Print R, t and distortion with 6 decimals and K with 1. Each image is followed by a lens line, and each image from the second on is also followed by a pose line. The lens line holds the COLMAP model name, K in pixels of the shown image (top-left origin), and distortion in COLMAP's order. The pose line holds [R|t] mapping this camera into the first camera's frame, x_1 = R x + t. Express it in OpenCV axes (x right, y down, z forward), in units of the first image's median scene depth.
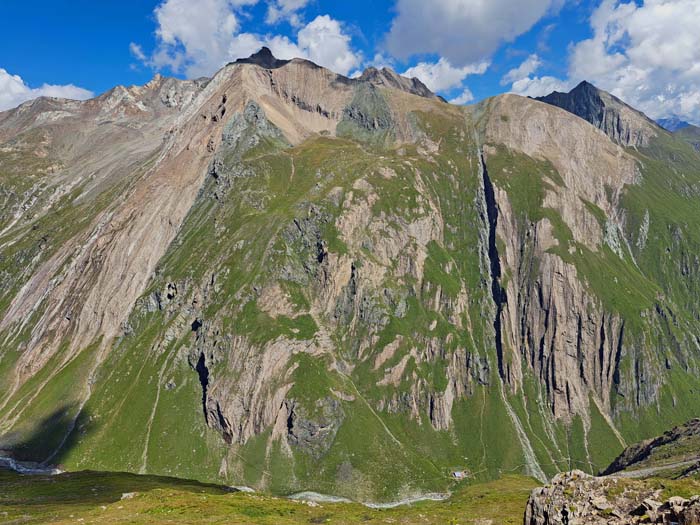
lens RADIAL K [[488.3, 0, 365.8], [0, 488.3, 262.0], [0, 0, 1]] dist [0.041800, -0.025791]
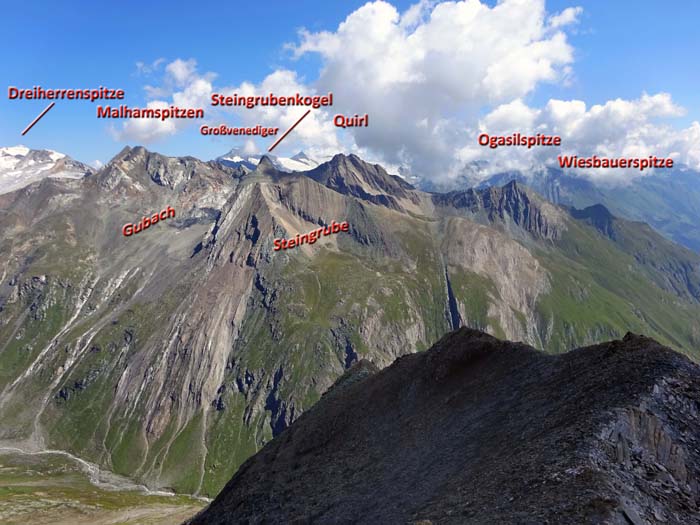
lens RADIAL K [[550.3, 0, 356.5], [0, 550.3, 265.7], [0, 0, 1]] dist [0.029769, 0.008514]
pose [[0.991205, 0.006925, 0.132154, -0.245510], [-0.003128, 0.999577, -0.028922, -0.193303], [-0.132298, 0.028254, 0.990807, -0.589163]]
